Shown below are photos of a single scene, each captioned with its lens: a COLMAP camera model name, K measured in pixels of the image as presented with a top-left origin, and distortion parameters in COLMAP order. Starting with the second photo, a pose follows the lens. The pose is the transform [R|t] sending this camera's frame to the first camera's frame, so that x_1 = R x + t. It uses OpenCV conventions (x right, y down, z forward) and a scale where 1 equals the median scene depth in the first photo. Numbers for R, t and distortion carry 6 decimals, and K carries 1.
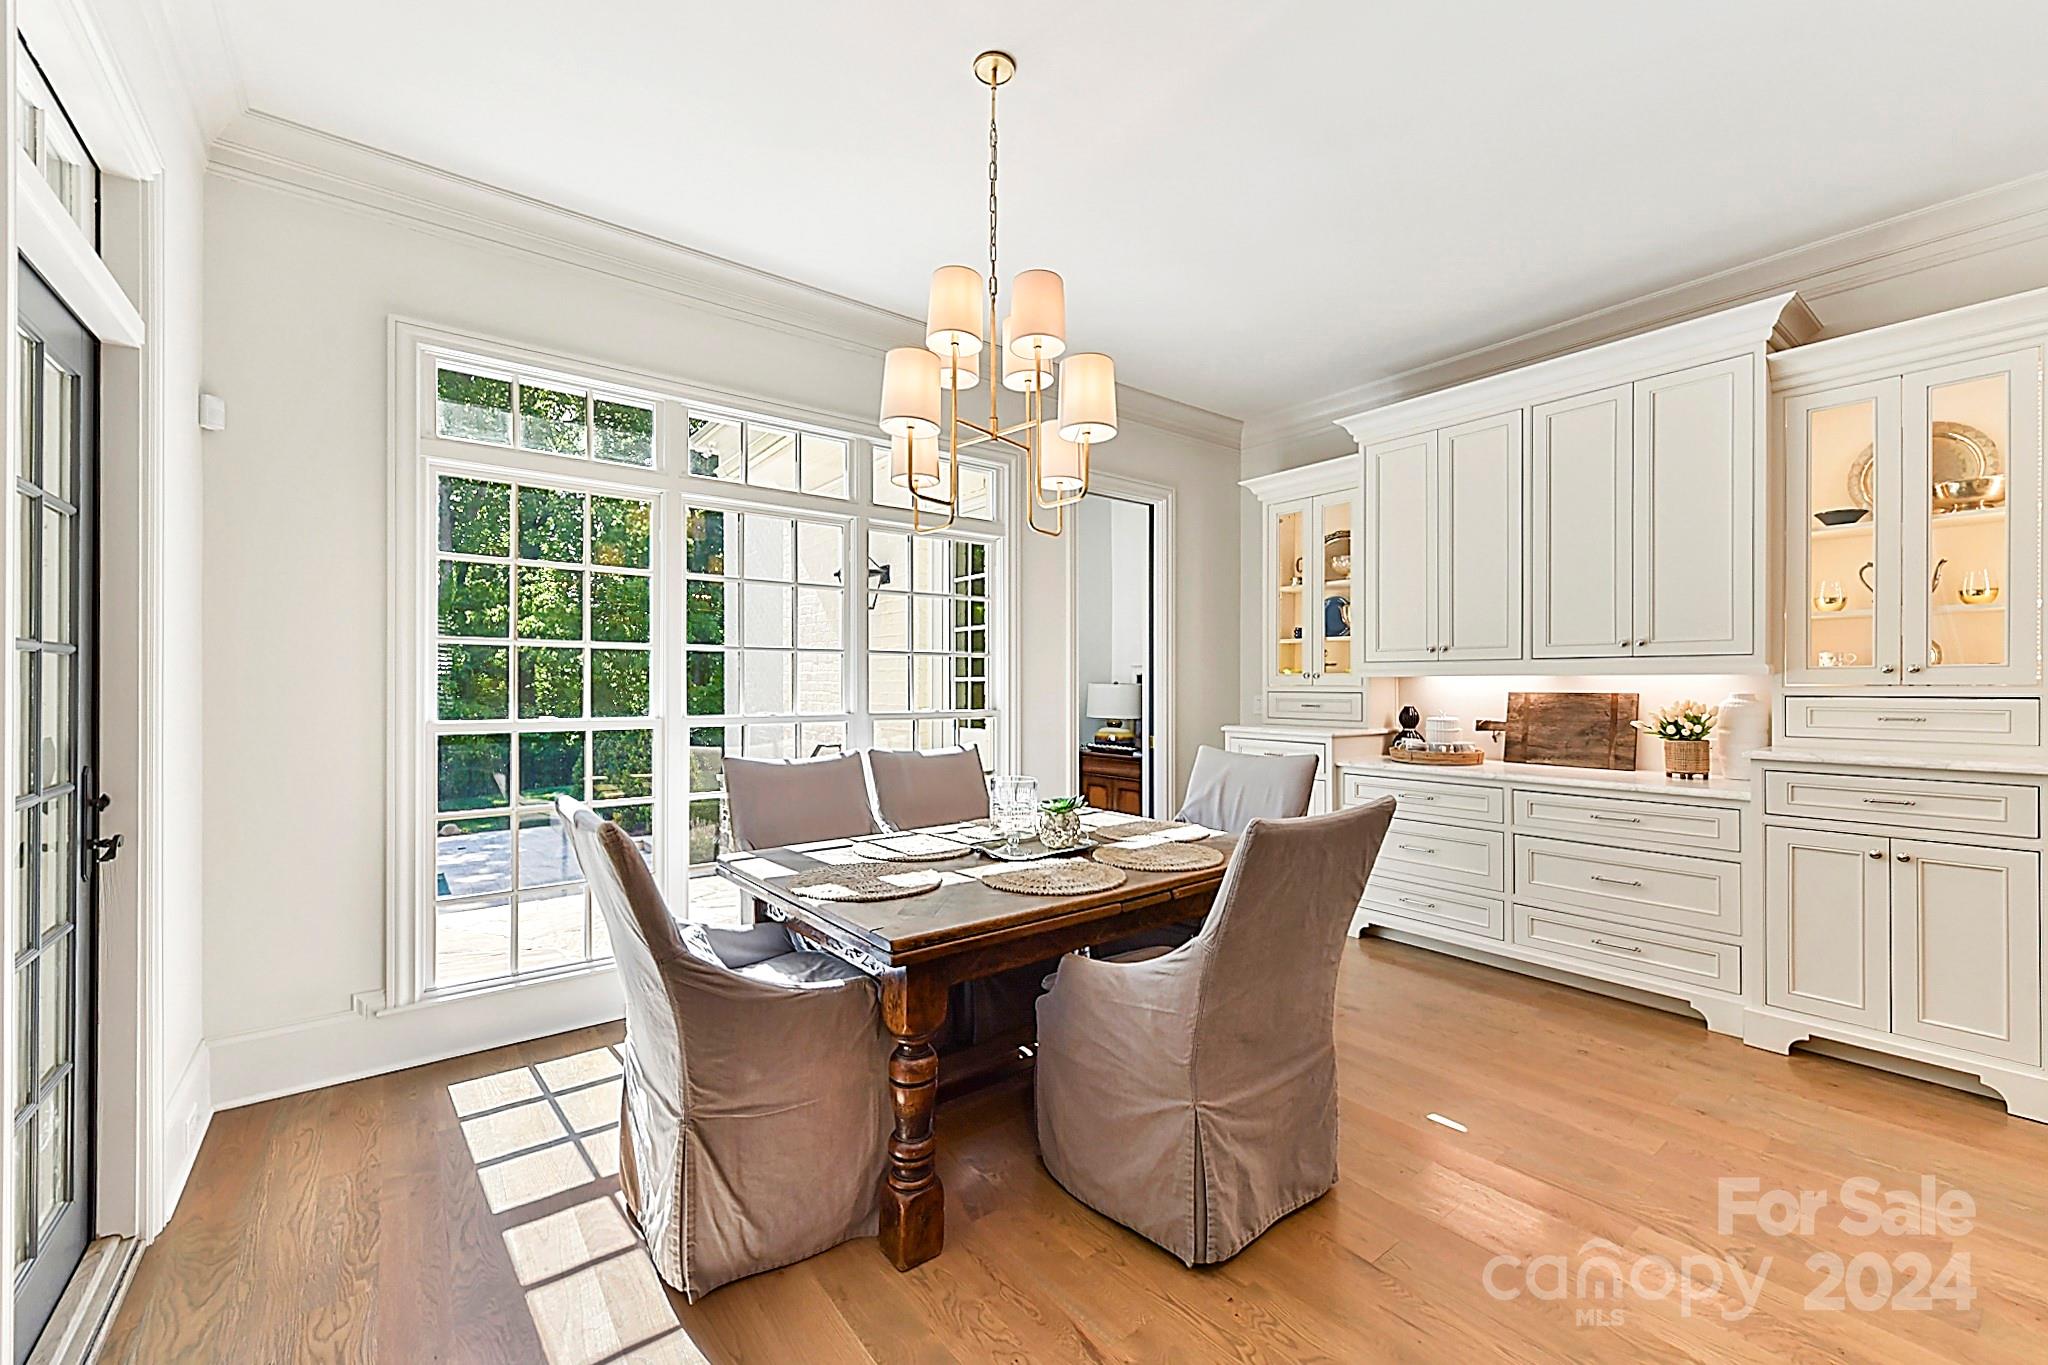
lens RADIAL K [[818.7, 0, 1019.5], [0, 818.7, 685.9], [0, 0, 1]] dist [0.000264, 0.000105]
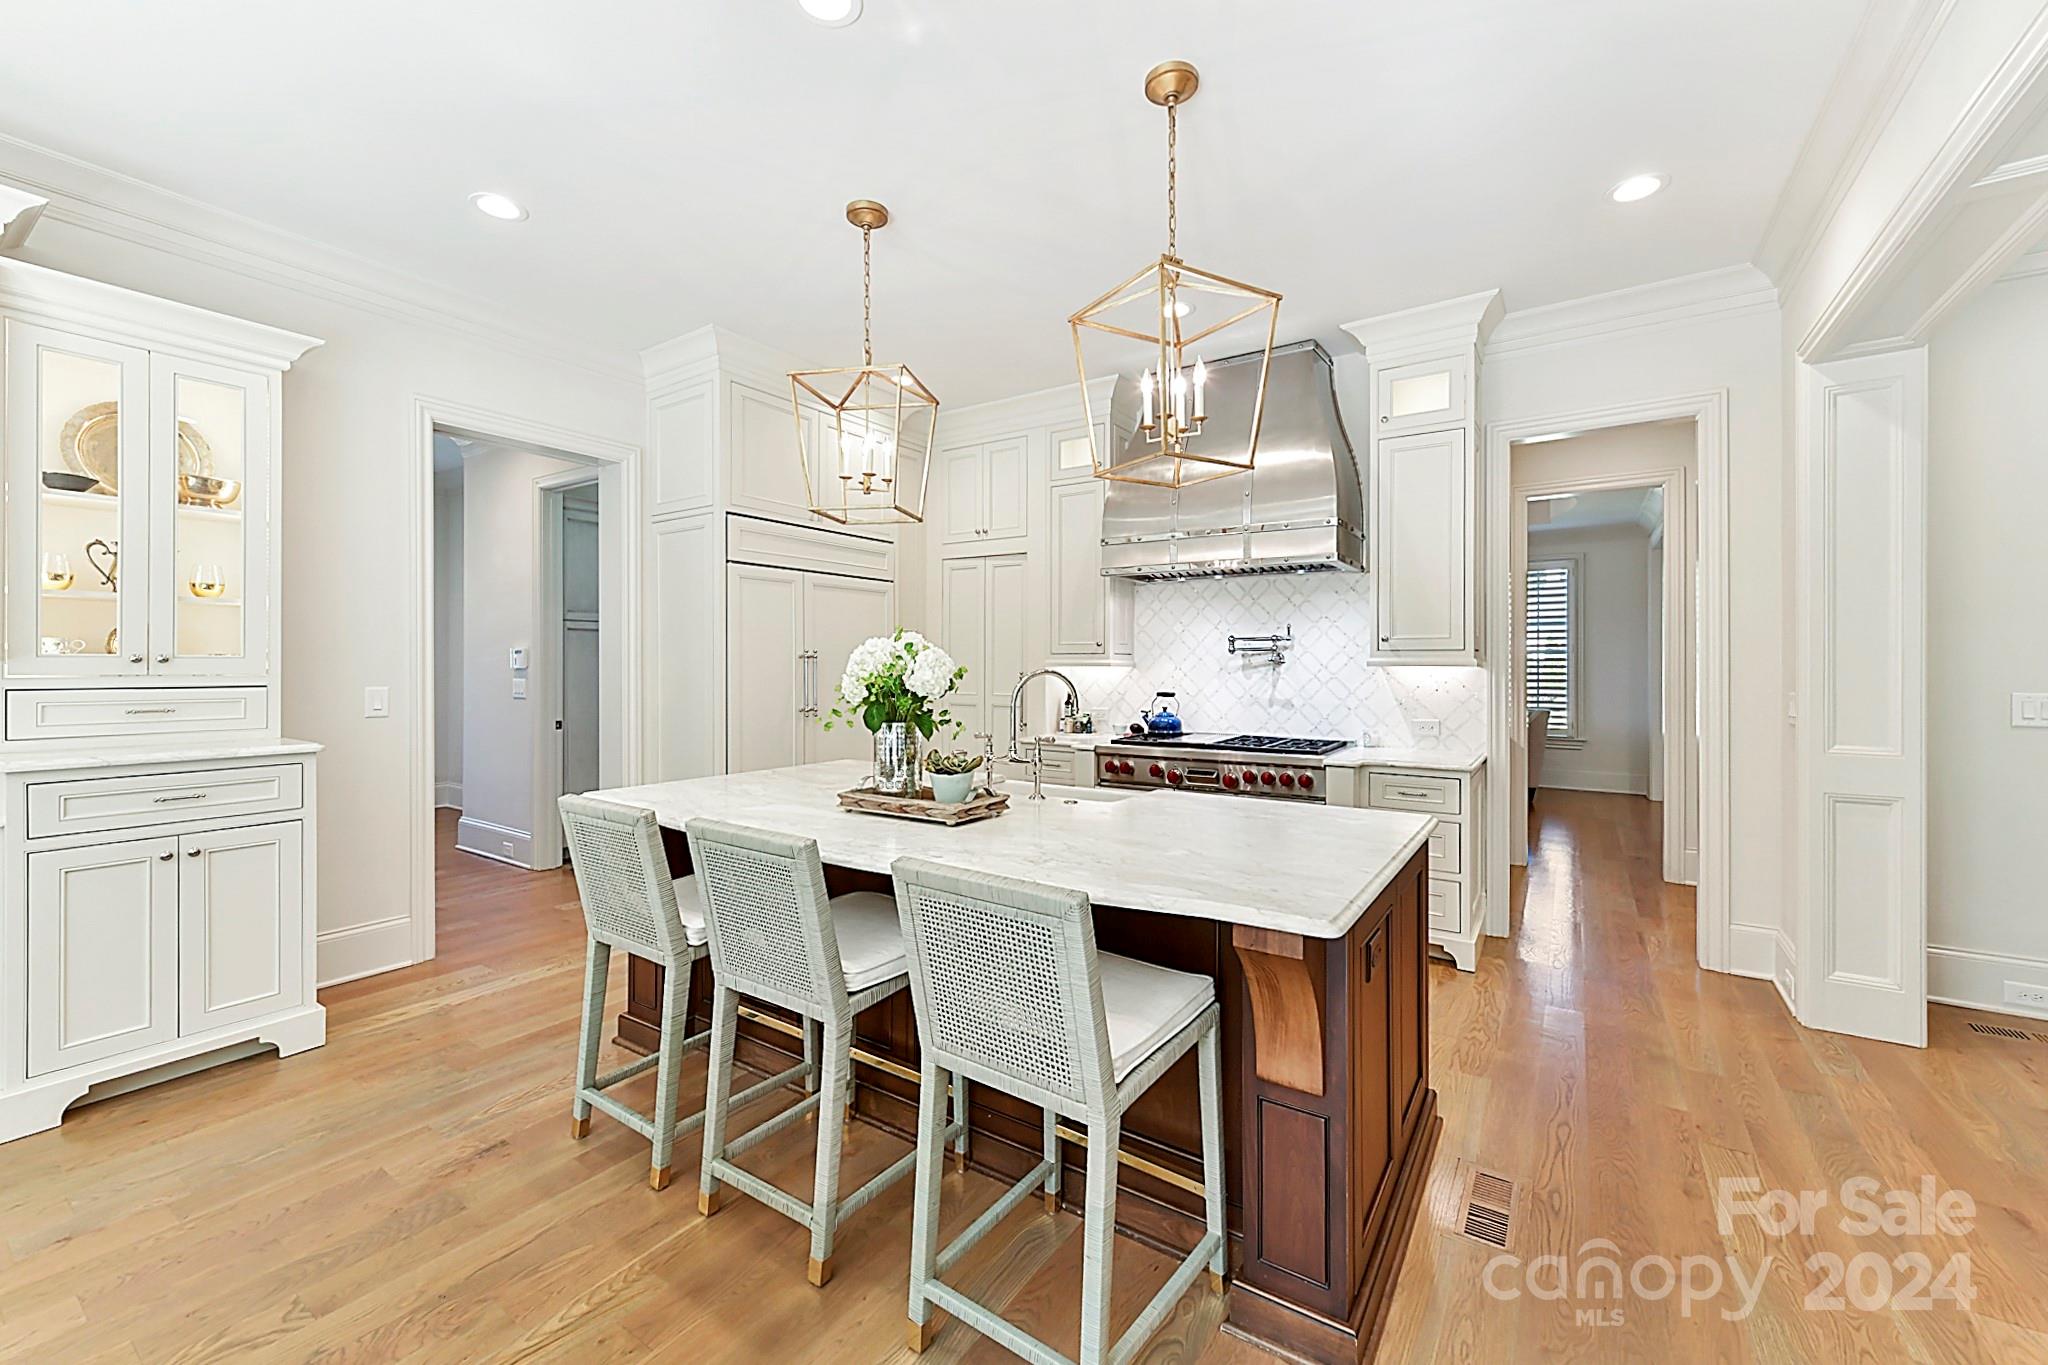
lens RADIAL K [[818.7, 0, 1015.0], [0, 818.7, 667.4], [0, 0, 1]] dist [0.000264, 0.000105]
pose [[-0.307943, -0.000647, 0.951405, -0.146818], [-0.001921, 0.999998, 0.000058, -0.012888], [-0.951403, -0.001810, -0.307943, 0.344285]]
